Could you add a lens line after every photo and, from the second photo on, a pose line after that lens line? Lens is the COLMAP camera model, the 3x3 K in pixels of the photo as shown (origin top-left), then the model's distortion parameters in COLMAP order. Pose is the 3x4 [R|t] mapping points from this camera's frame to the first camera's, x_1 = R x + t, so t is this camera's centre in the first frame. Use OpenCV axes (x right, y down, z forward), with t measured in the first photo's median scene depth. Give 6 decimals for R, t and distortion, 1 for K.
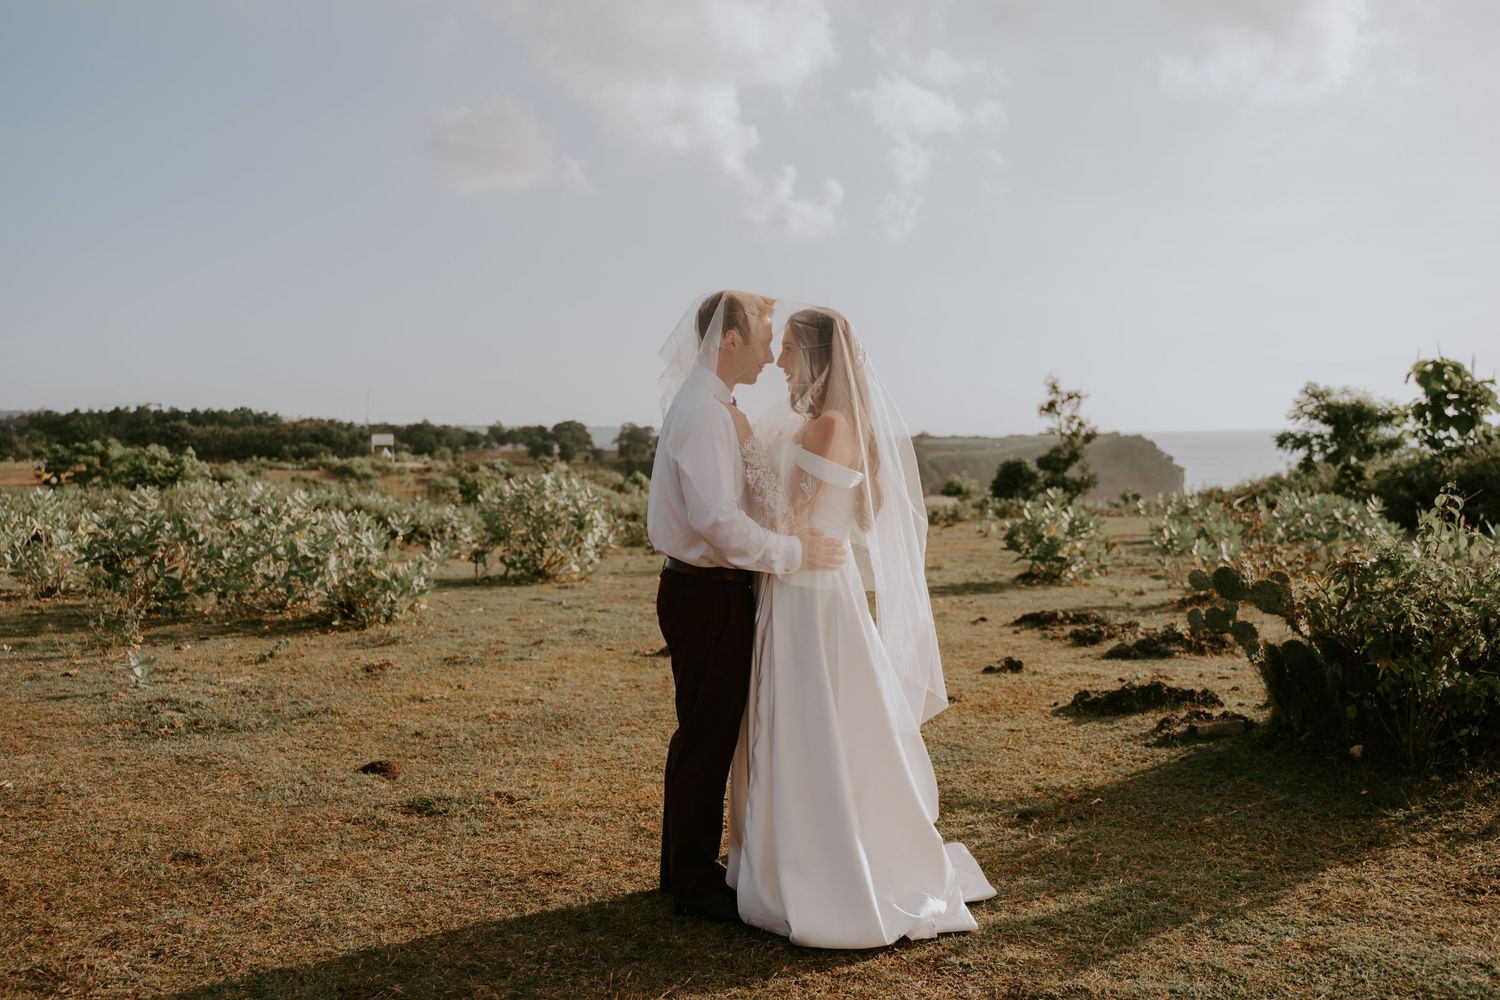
lens RADIAL K [[1371.1, 0, 695.4], [0, 1371.1, 504.0], [0, 0, 1]] dist [0.011767, -0.002153]
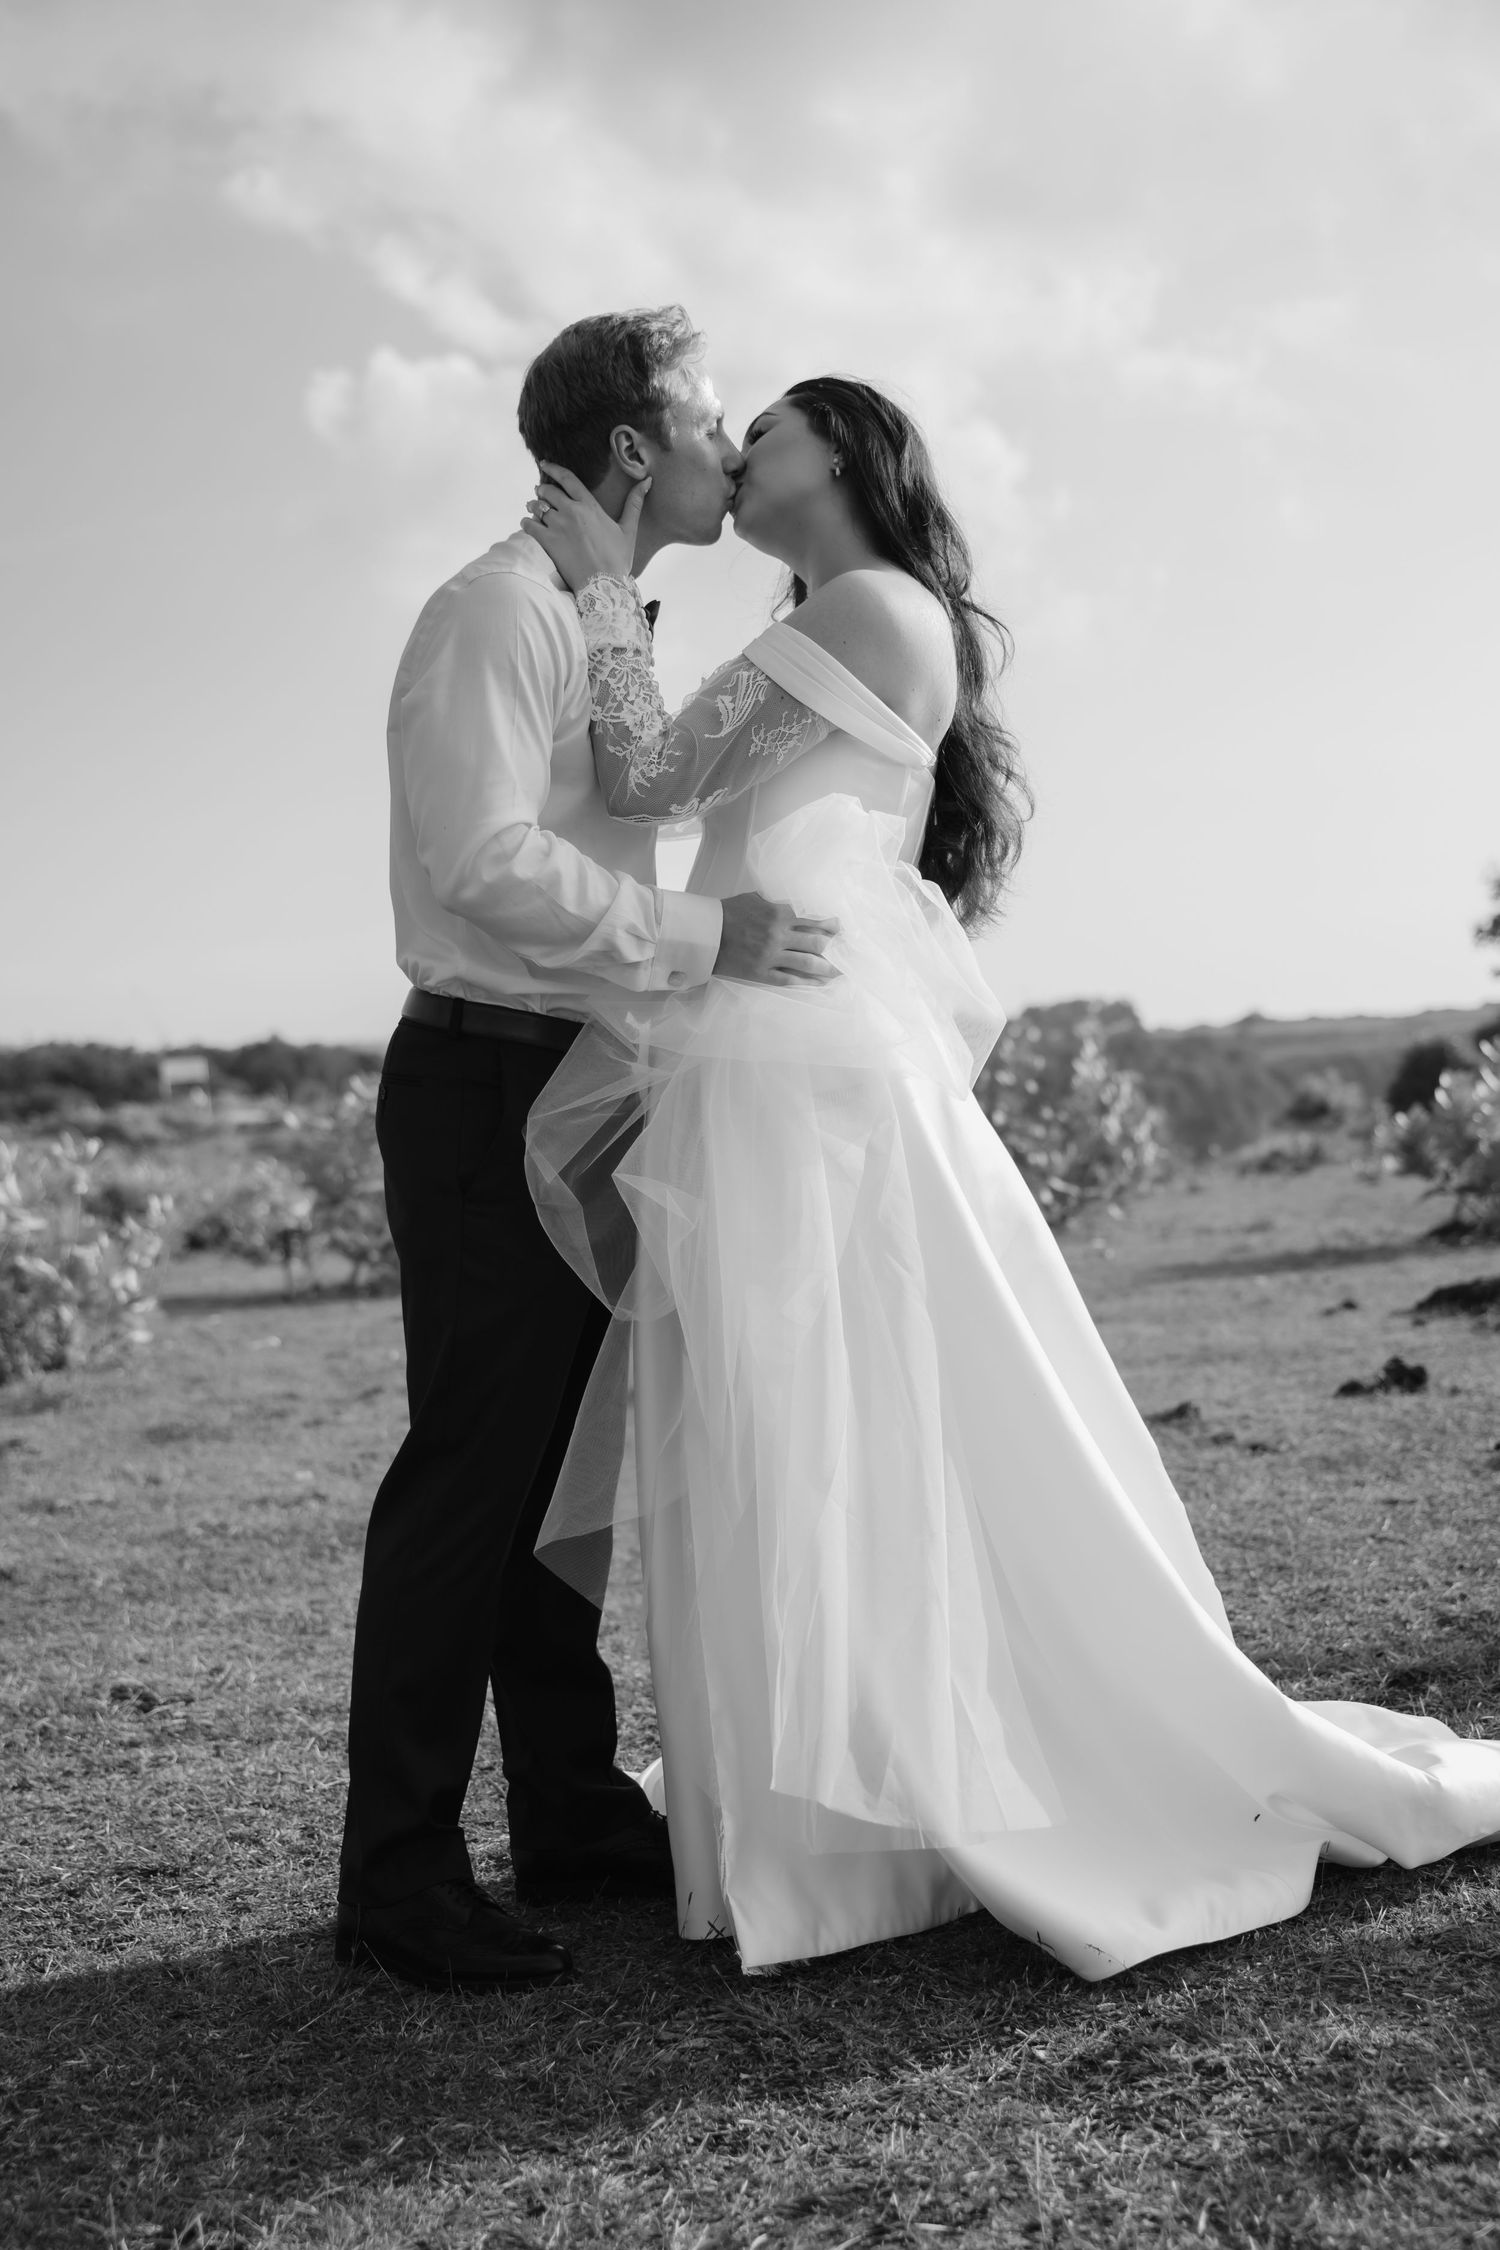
lens RADIAL K [[2688.9, 0, 750.0], [0, 2688.9, 1125.0], [0, 0, 1]] dist [0.010076, -0.013414]
pose [[0.998589, -0.048074, -0.022570, 0.024275], [0.047635, 0.998672, -0.019612, 0.023553], [0.023483, 0.018509, 0.999553, 0.069968]]
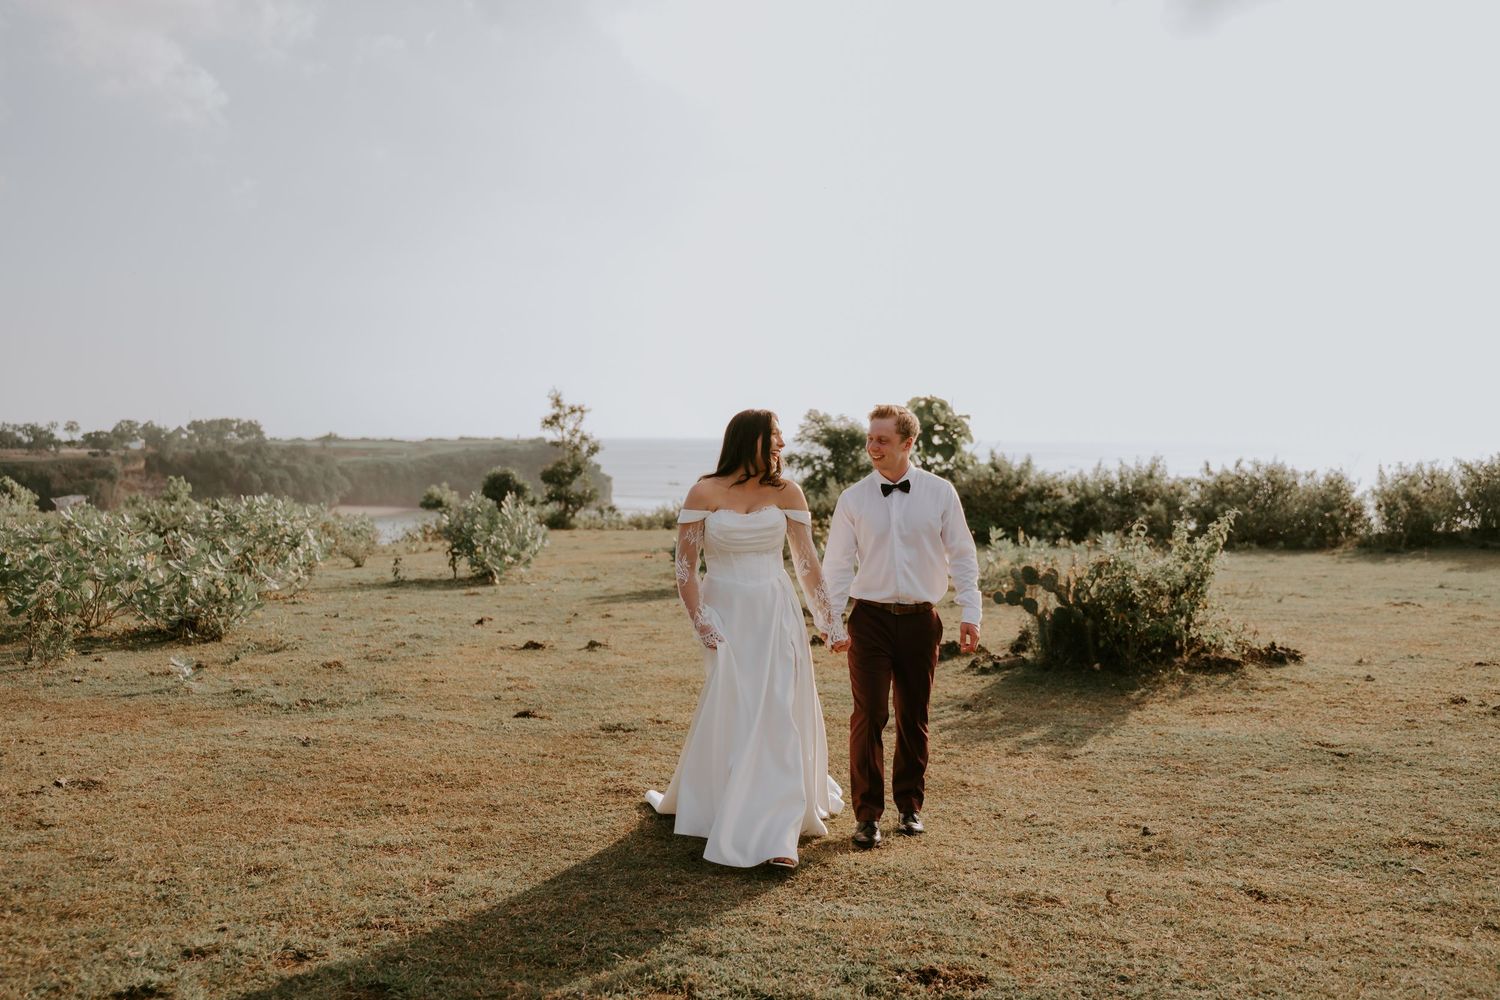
lens RADIAL K [[1525.7, 0, 750.0], [0, 1525.7, 500.0], [0, 0, 1]] dist [0.017837, 0.005776]
pose [[0.906434, 0.003104, 0.422337, -0.266058], [0.000965, 0.999955, -0.009420, -0.007124], [-0.422347, 0.008946, 0.906390, -0.213974]]
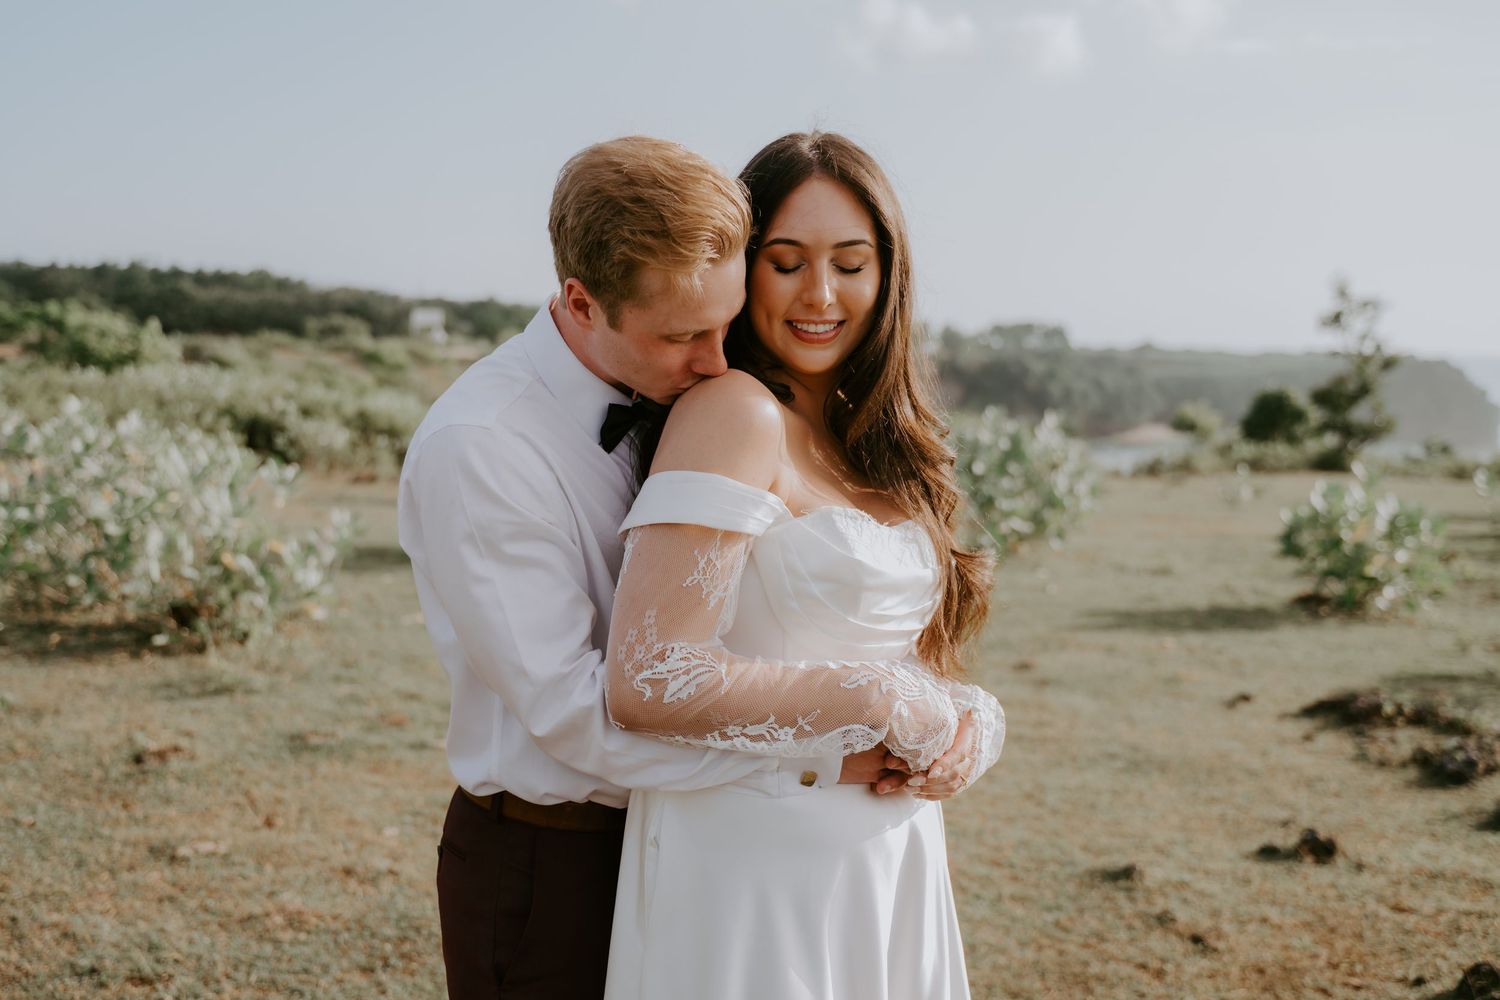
lens RADIAL K [[1776.5, 0, 670.5], [0, 1776.5, 535.5], [0, 0, 1]] dist [-0.006609, 0.018211]
pose [[0.994318, 0.056969, -0.089919, 0.022276], [-0.050797, 0.996288, 0.069495, -0.018420], [0.093545, -0.064532, 0.993522, 0.169975]]
